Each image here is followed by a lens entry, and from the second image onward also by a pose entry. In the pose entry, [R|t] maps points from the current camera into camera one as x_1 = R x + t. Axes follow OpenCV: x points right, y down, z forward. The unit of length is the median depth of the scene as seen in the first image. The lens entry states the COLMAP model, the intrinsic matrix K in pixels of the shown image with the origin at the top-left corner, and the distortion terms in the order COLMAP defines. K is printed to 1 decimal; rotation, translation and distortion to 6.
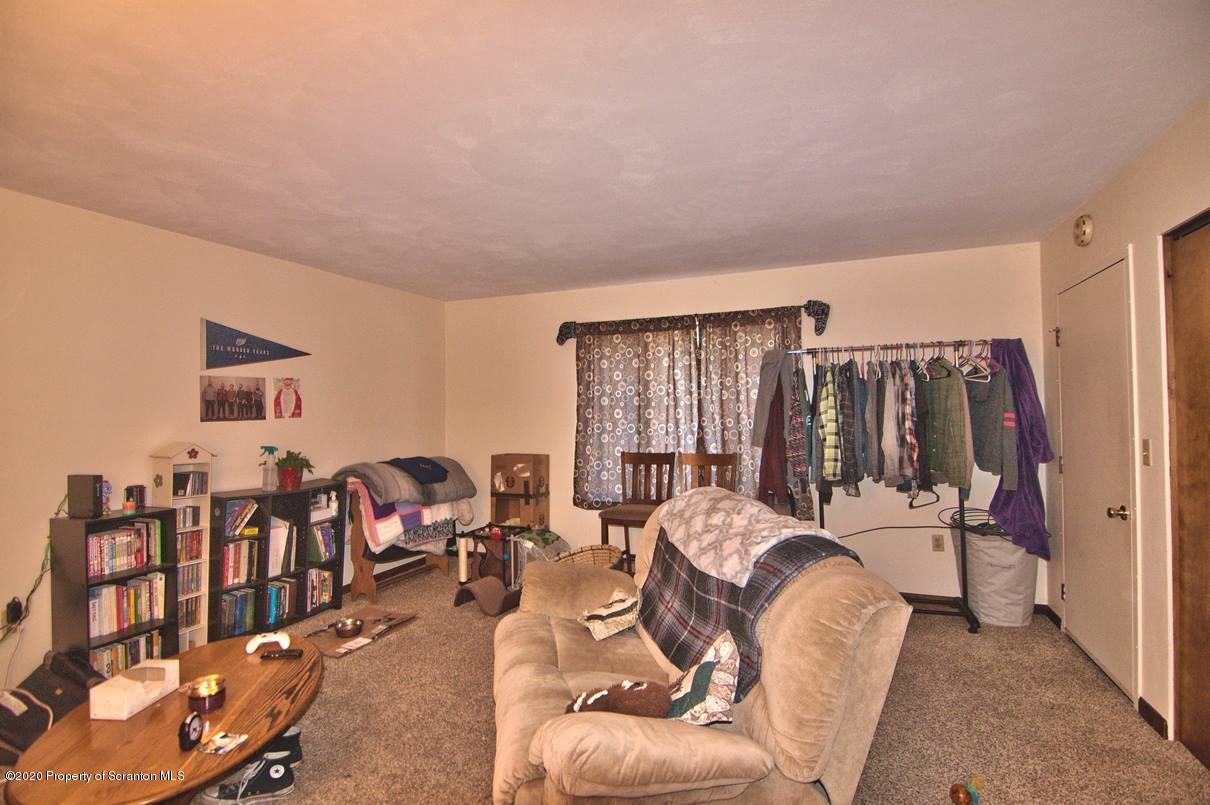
lens RADIAL K [[573.1, 0, 605.0], [0, 573.1, 402.5], [0, 0, 1]] dist [-0.030797, 0.000128]
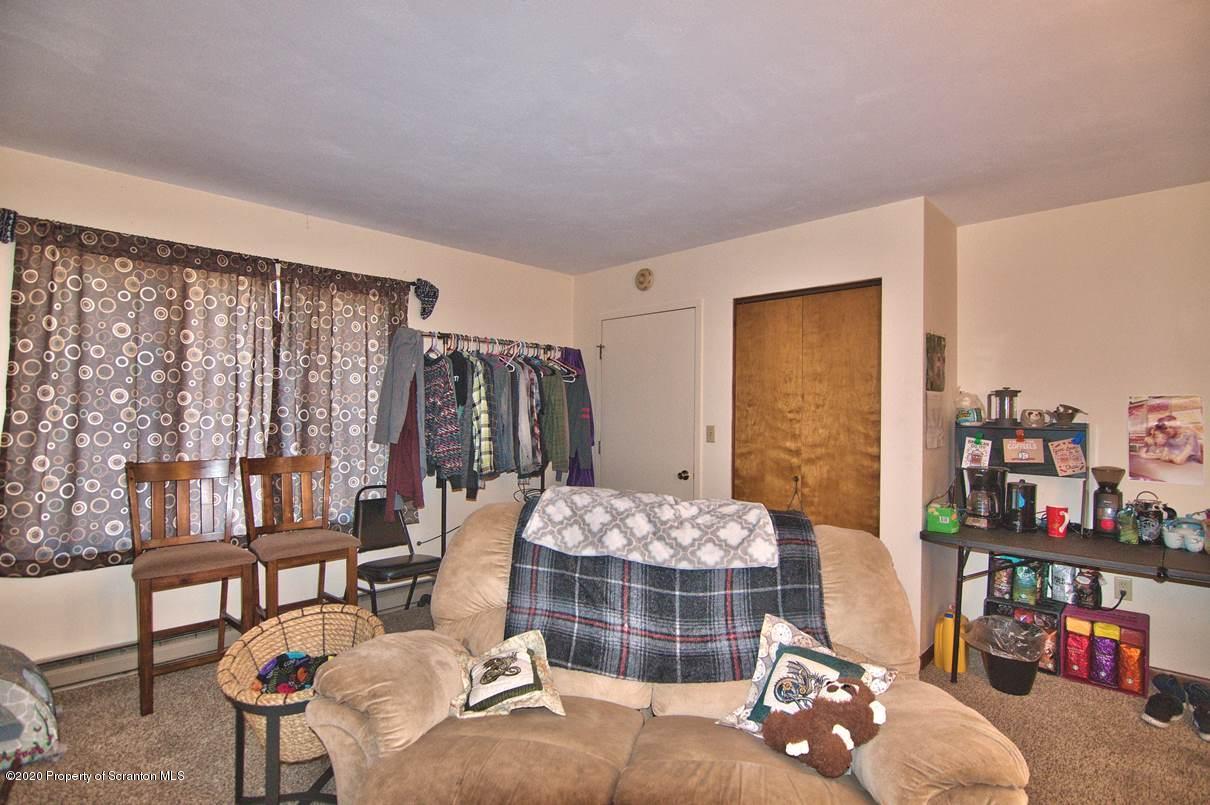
lens RADIAL K [[573.1, 0, 605.0], [0, 573.1, 402.5], [0, 0, 1]] dist [-0.030797, 0.000128]
pose [[0.358585, 0.026992, 0.933107, -0.343230], [-0.033283, 0.999316, -0.016117, 0.019618], [-0.932904, -0.025277, 0.359238, 0.366960]]
